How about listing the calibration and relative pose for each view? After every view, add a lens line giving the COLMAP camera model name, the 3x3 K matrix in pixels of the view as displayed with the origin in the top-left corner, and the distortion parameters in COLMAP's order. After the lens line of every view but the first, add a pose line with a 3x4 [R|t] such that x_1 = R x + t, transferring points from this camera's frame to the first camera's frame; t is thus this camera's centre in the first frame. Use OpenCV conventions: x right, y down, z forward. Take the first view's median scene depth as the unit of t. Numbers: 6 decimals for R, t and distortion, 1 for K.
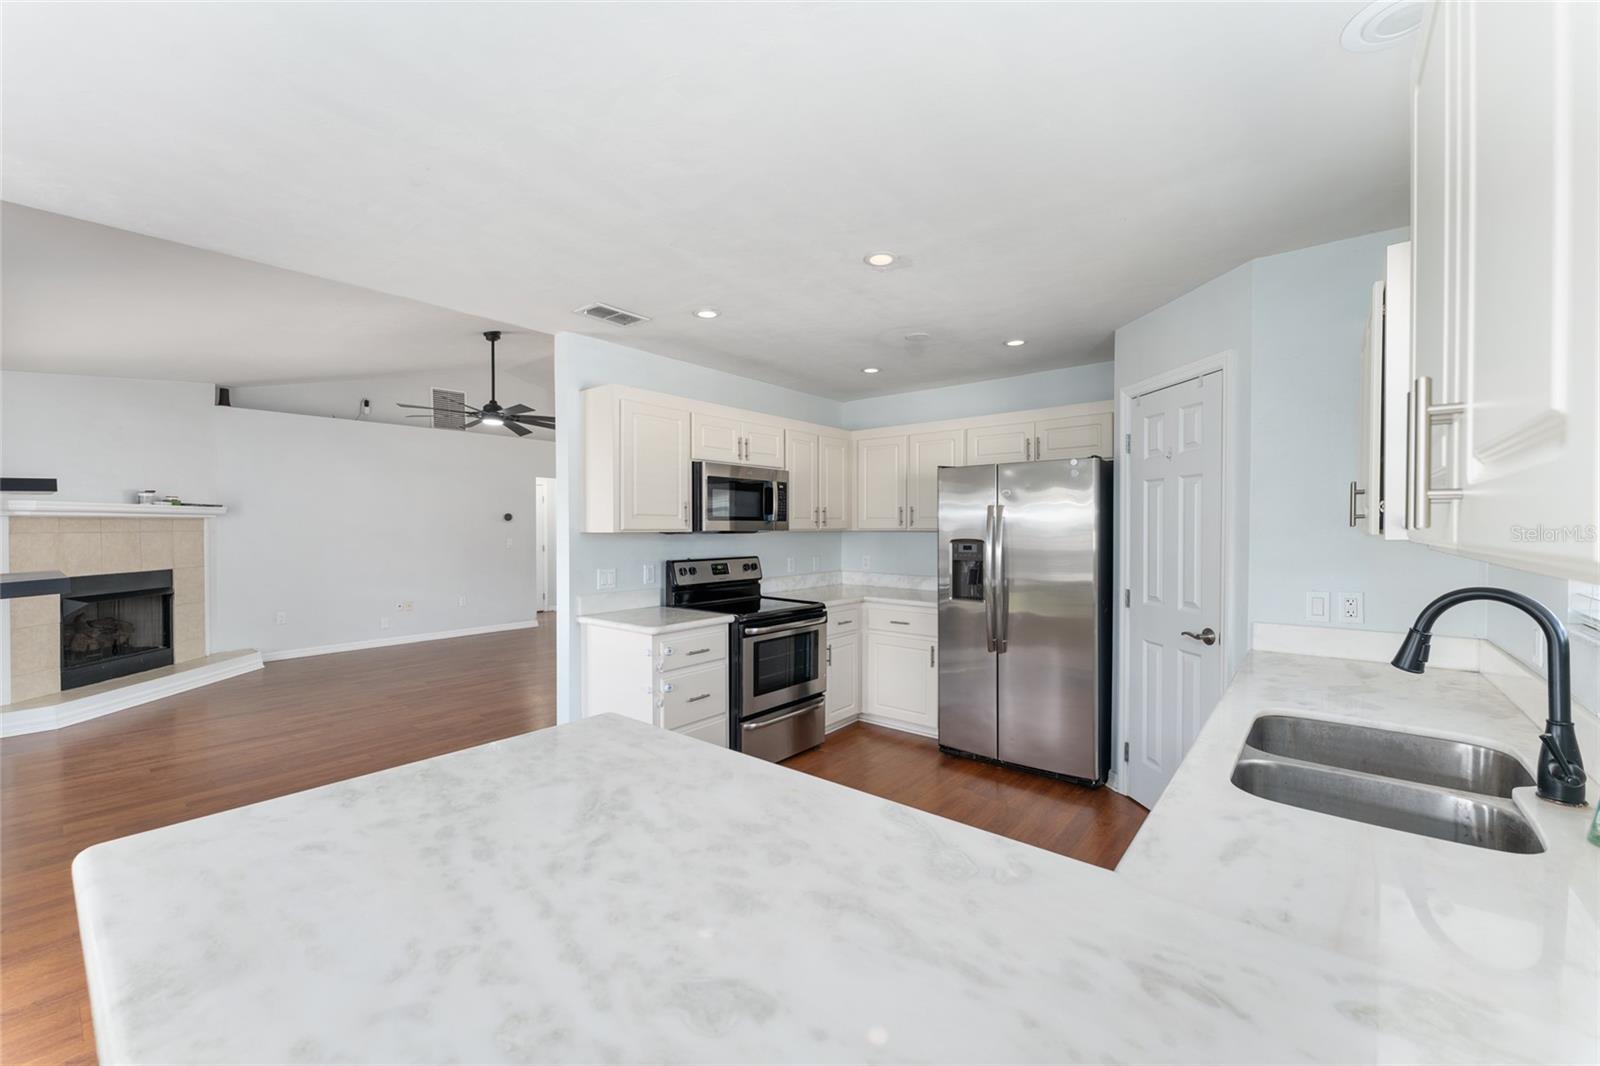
lens RADIAL K [[642.9, 0, 808.1], [0, 642.9, 532.2], [0, 0, 1]] dist [-0.002006, 0.000535]
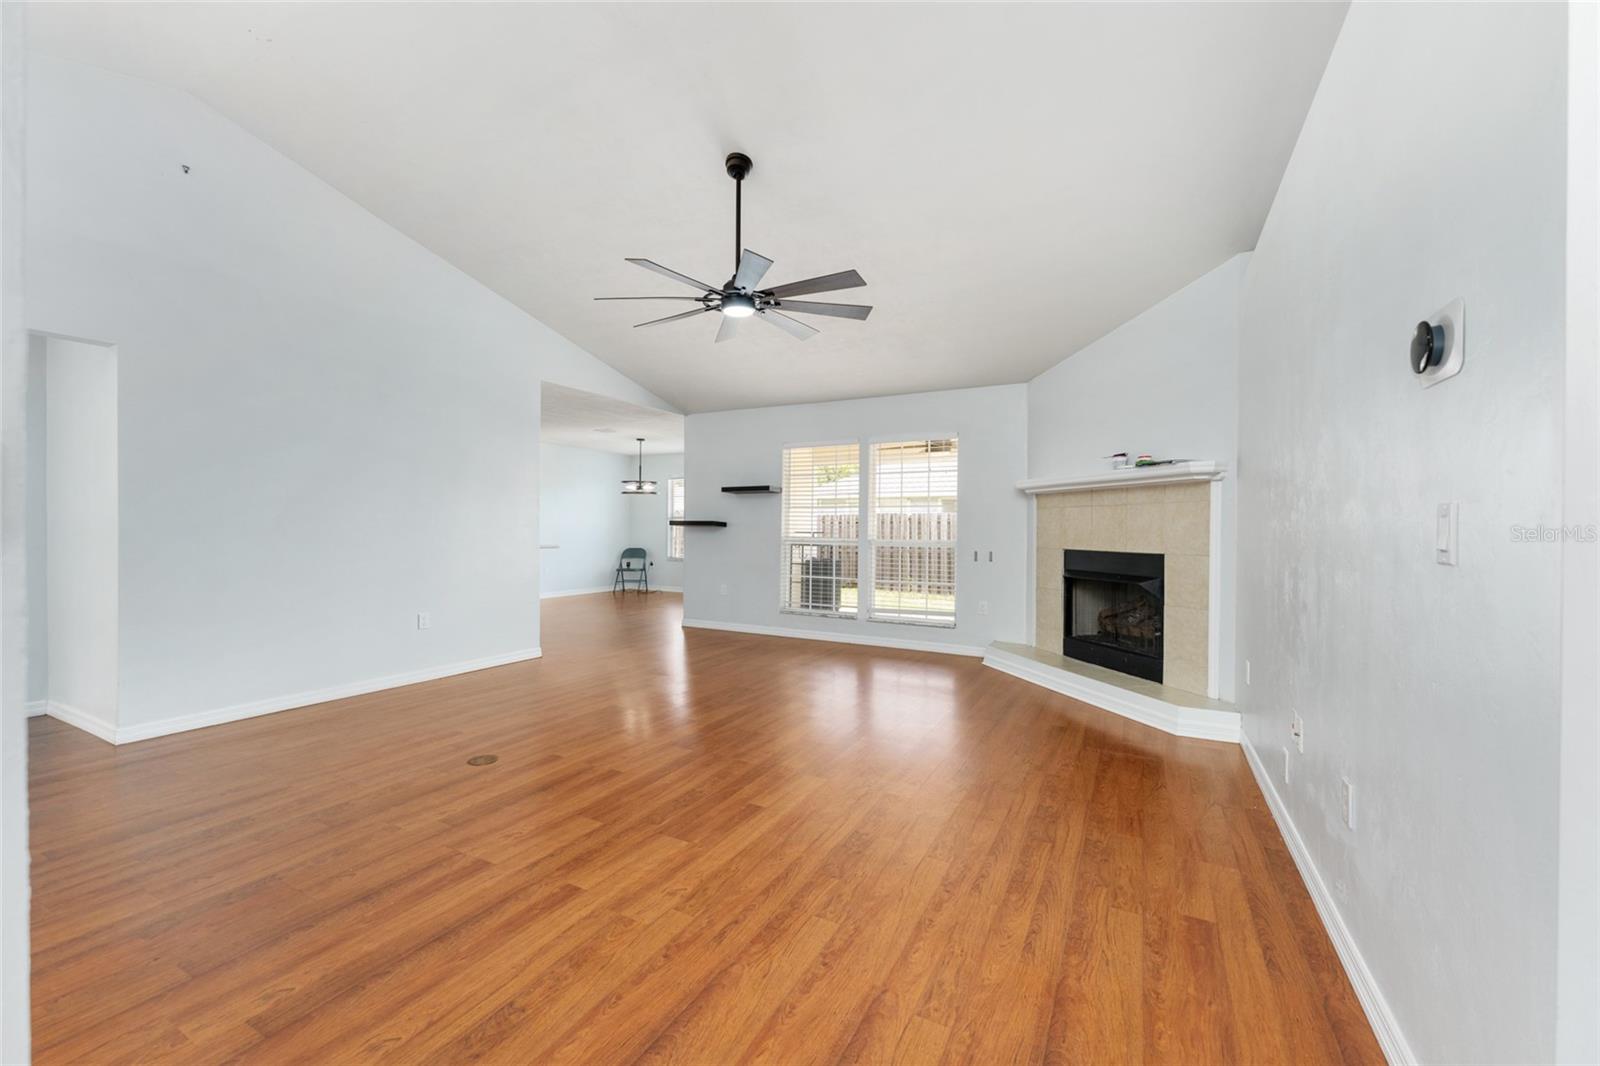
lens RADIAL K [[642.9, 0, 807.3], [0, 642.9, 528.5], [0, 0, 1]] dist [-0.002006, 0.000535]
pose [[-0.980839, -0.008620, -0.194629, -0.690128], [-0.010549, 0.999905, 0.008874, 0.040769], [0.194534, 0.010757, -0.980837, 2.517753]]
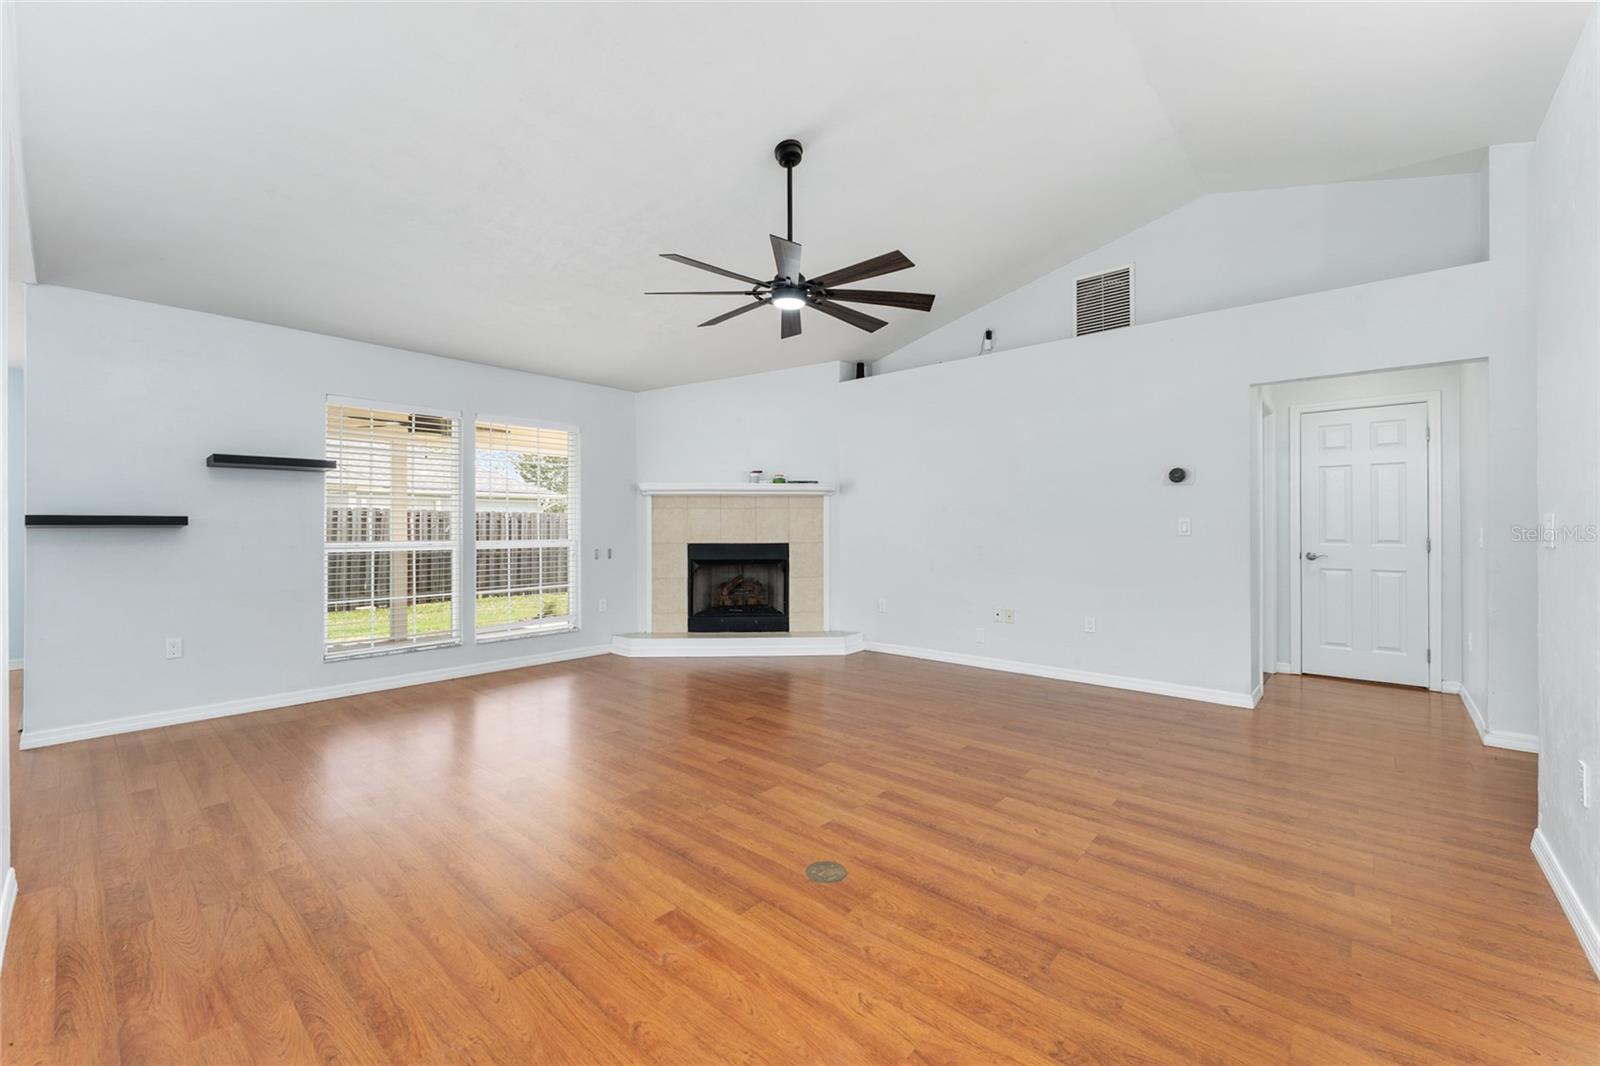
lens RADIAL K [[642.9, 0, 787.6], [0, 642.9, 521.8], [0, 0, 1]] dist [-0.002006, 0.000535]
pose [[-0.045961, -0.005619, -0.998927, 0.135682], [-0.007623, 0.999957, -0.005275, 0.042905], [0.998914, 0.007372, -0.046002, 1.609663]]
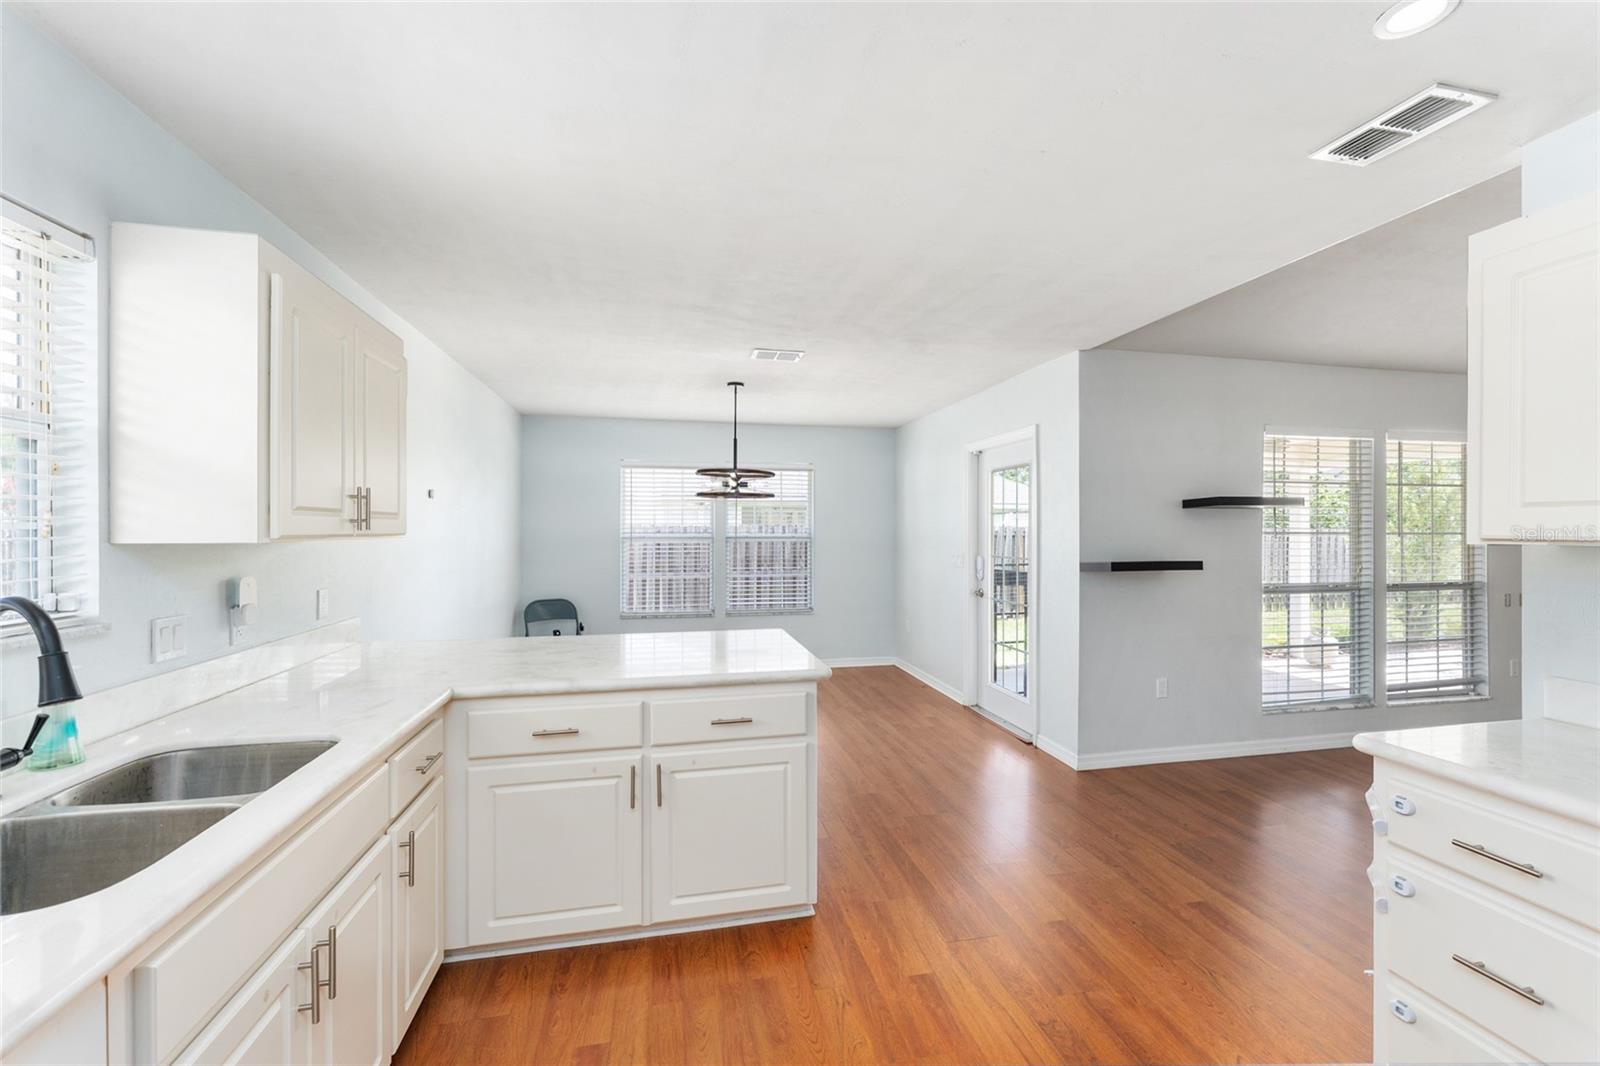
lens RADIAL K [[642.9, 0, 800.1], [0, 642.9, 541.6], [0, 0, 1]] dist [-0.002006, 0.000535]
pose [[-0.623825, 0.009574, -0.781505, 0.341490], [-0.011092, 0.999716, 0.021101, -0.006338], [0.781485, 0.021832, -0.623541, 0.786362]]
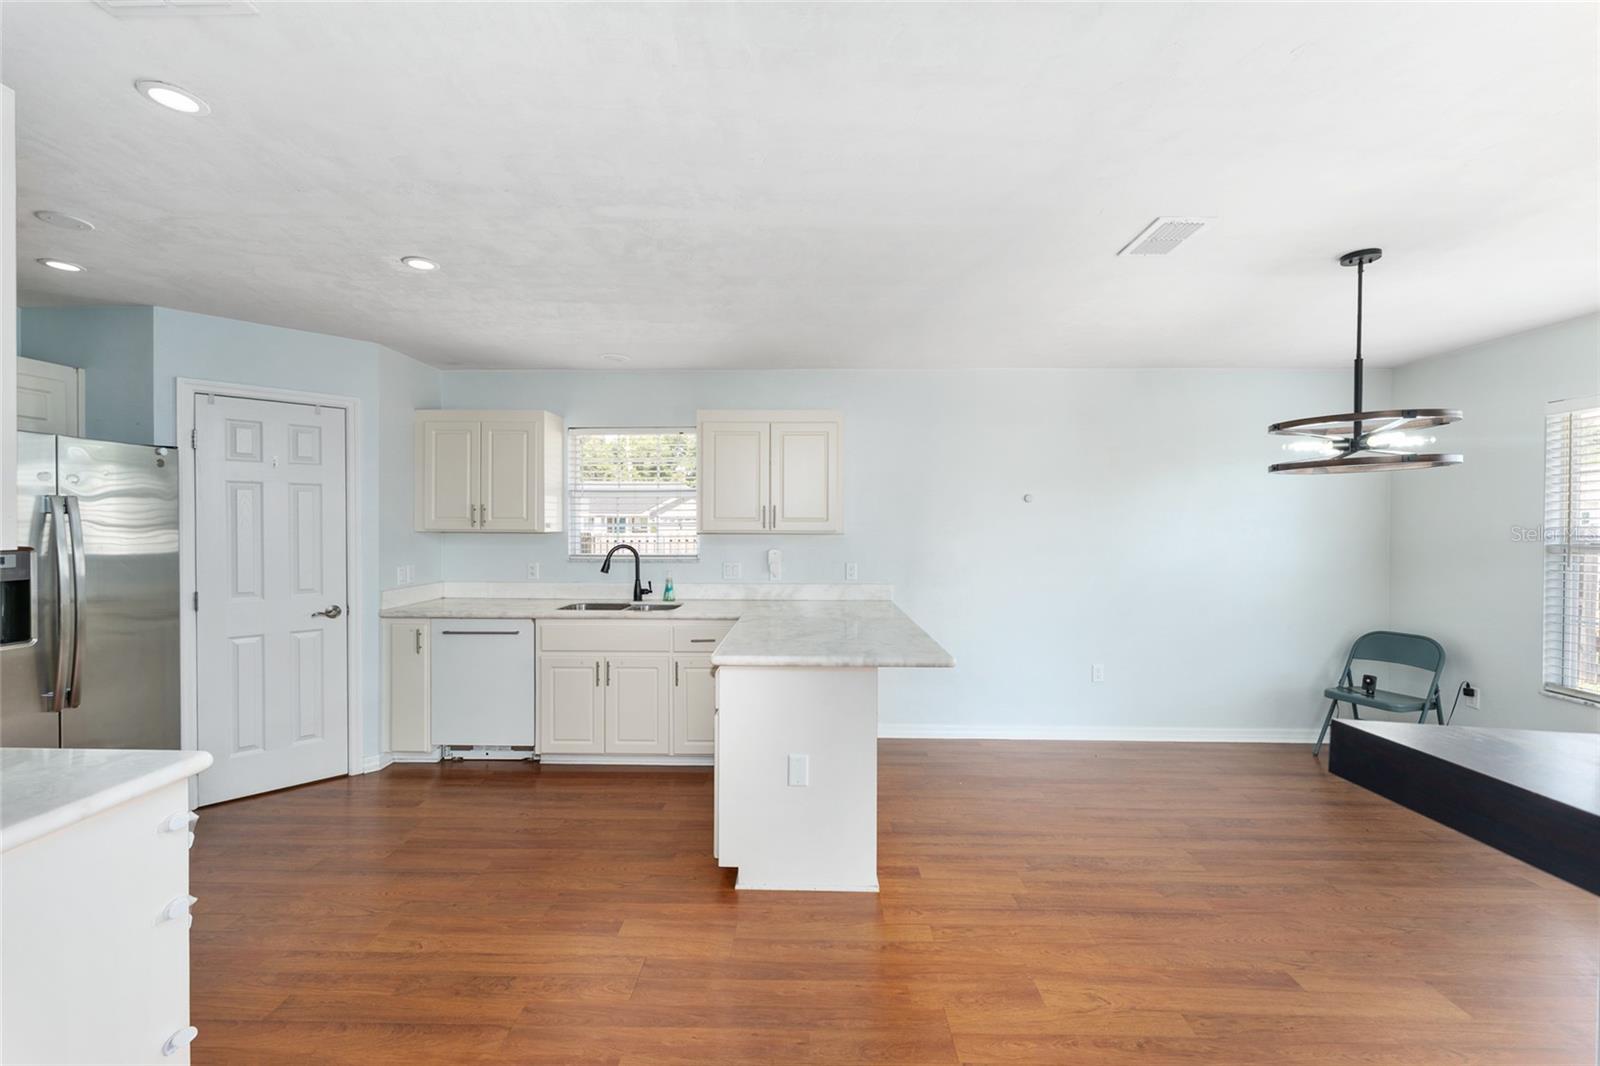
lens RADIAL K [[642.9, 0, 796.0], [0, 642.9, 528.7], [0, 0, 1]] dist [-0.002006, 0.000535]
pose [[-0.613081, -0.008440, 0.789975, -0.701414], [0.001695, 0.999927, 0.011998, -0.012495], [-0.790018, 0.008695, -0.613022, 0.772029]]
